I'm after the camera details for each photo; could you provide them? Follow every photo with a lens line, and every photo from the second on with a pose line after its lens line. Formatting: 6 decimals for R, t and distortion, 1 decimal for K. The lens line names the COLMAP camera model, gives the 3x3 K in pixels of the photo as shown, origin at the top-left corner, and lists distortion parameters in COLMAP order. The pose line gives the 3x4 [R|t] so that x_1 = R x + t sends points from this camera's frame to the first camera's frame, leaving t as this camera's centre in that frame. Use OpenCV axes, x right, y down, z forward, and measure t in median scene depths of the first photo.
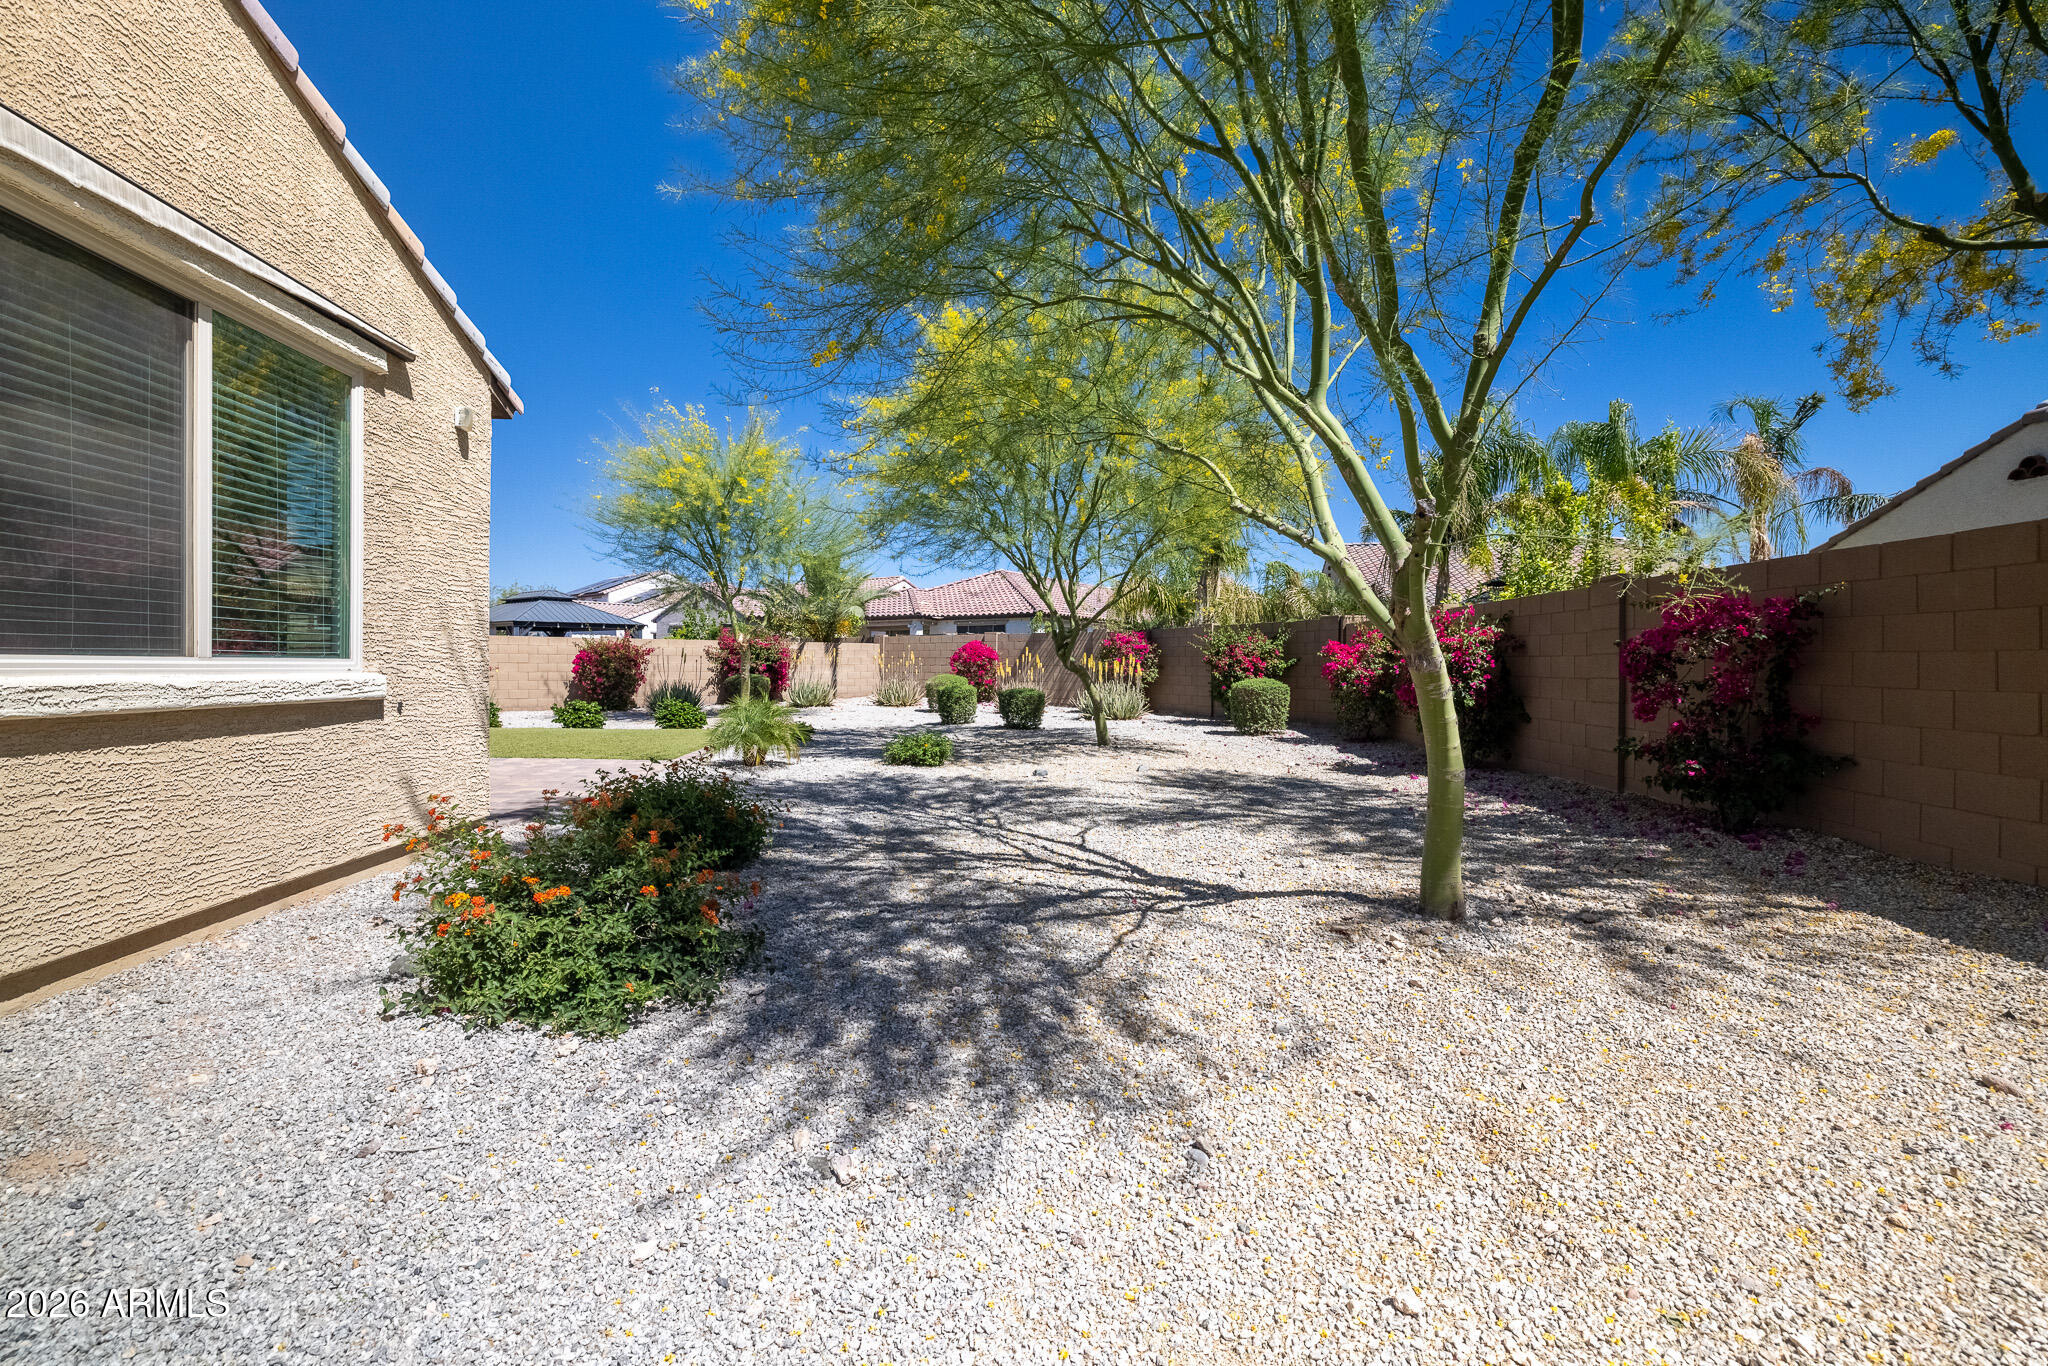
lens RADIAL K [[879.3, 0, 1033.1], [0, 879.3, 667.6], [0, 0, 1]] dist [0.002232, 0.000673]
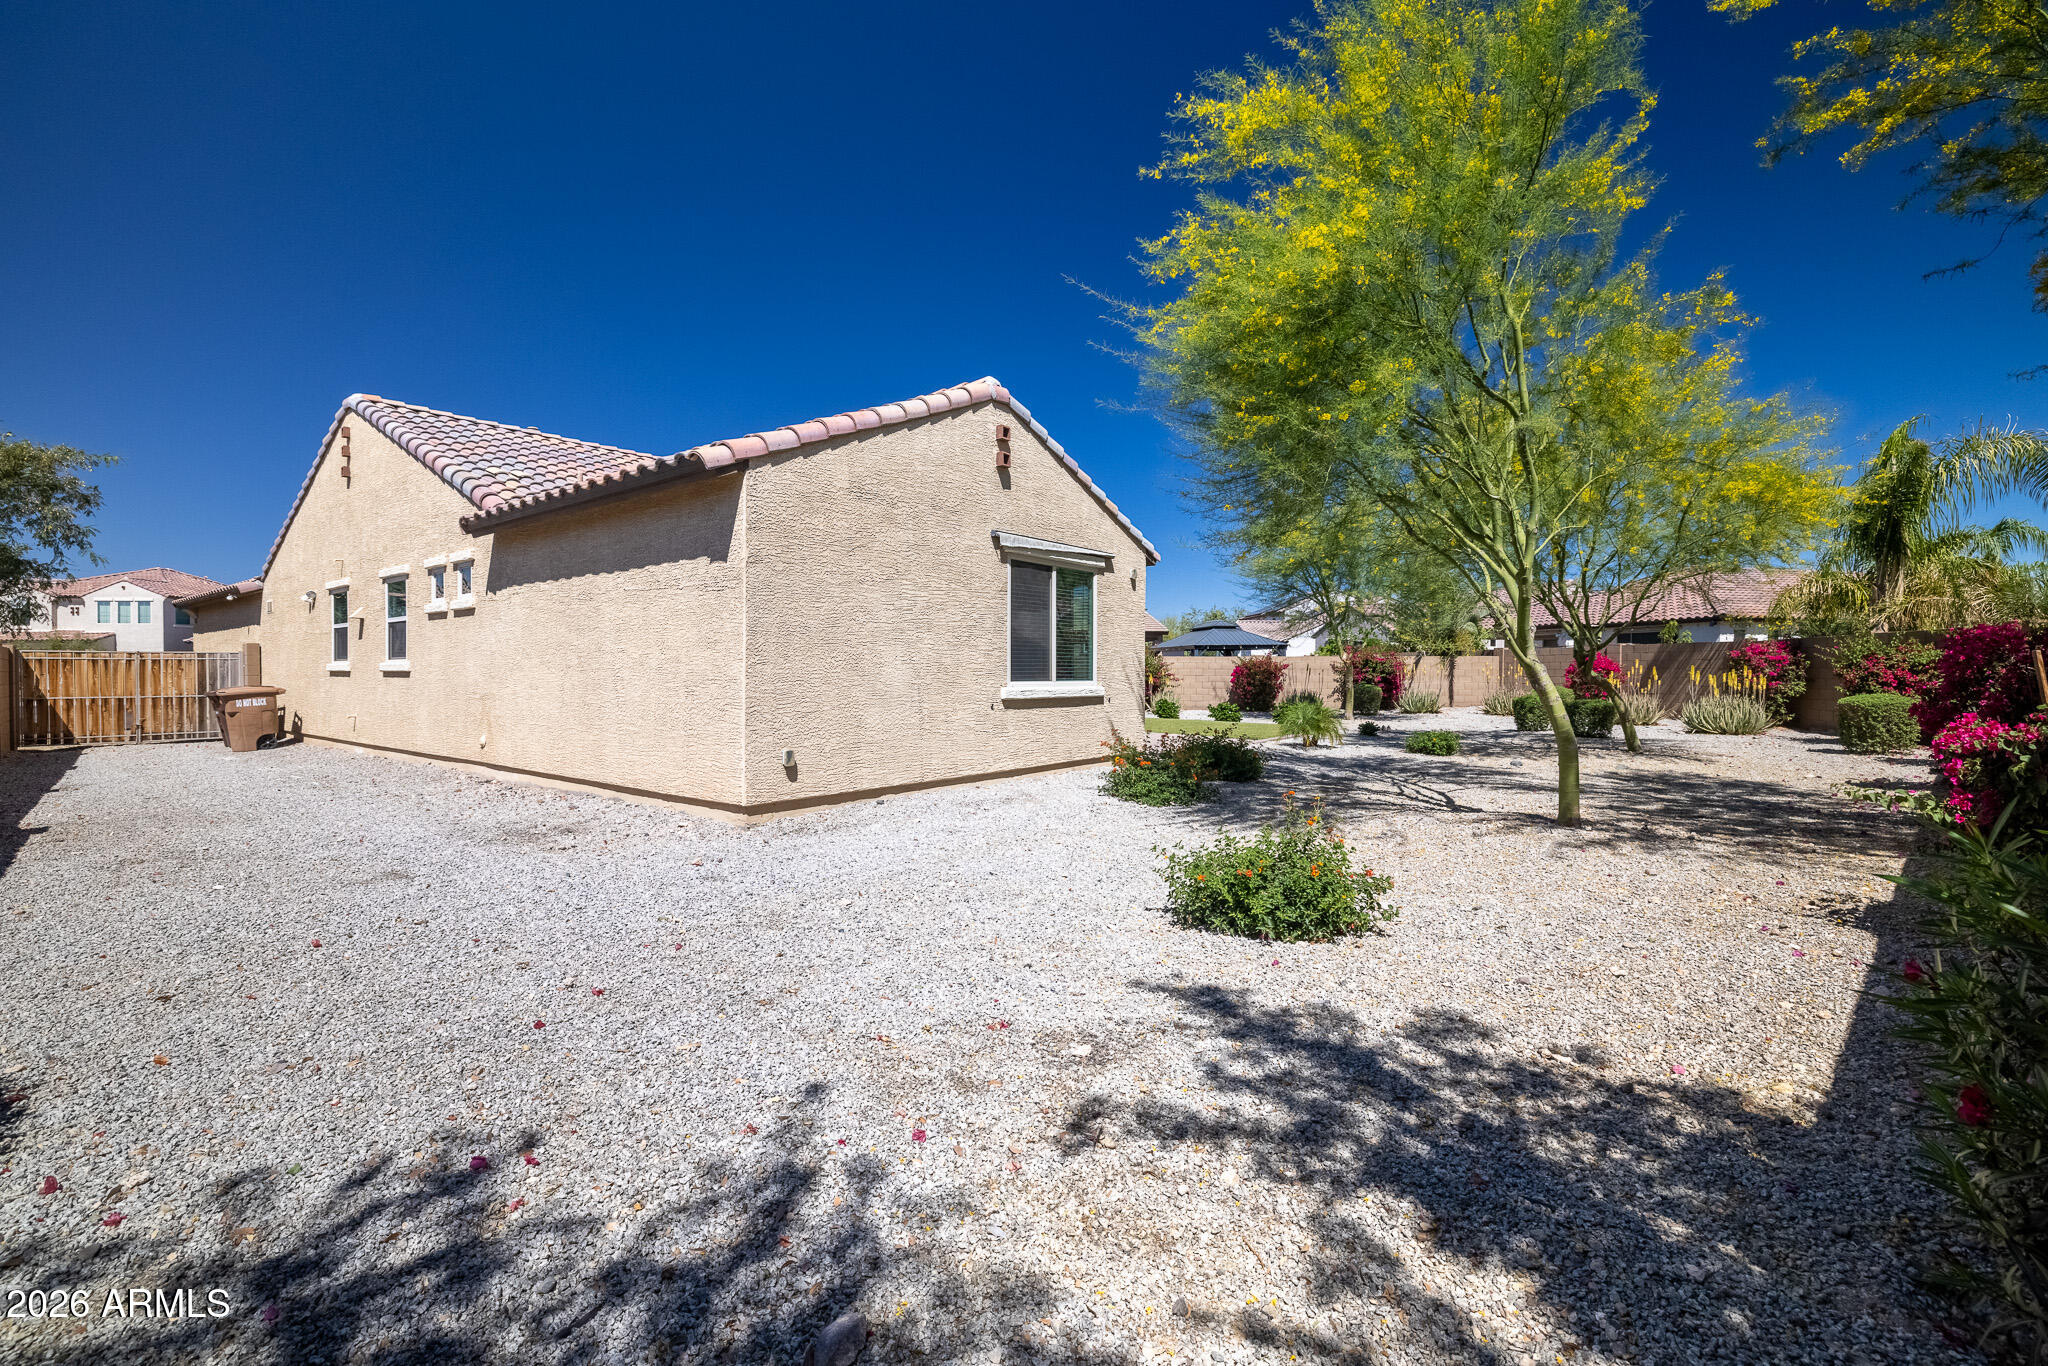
lens RADIAL K [[879.3, 0, 1022.5], [0, 879.3, 678.7], [0, 0, 1]] dist [0.002232, 0.000673]
pose [[0.726896, 0.001649, -0.686745, 0.813628], [0.000711, 0.999995, 0.003154, -0.022937], [0.686747, -0.002781, 0.726891, -0.979185]]
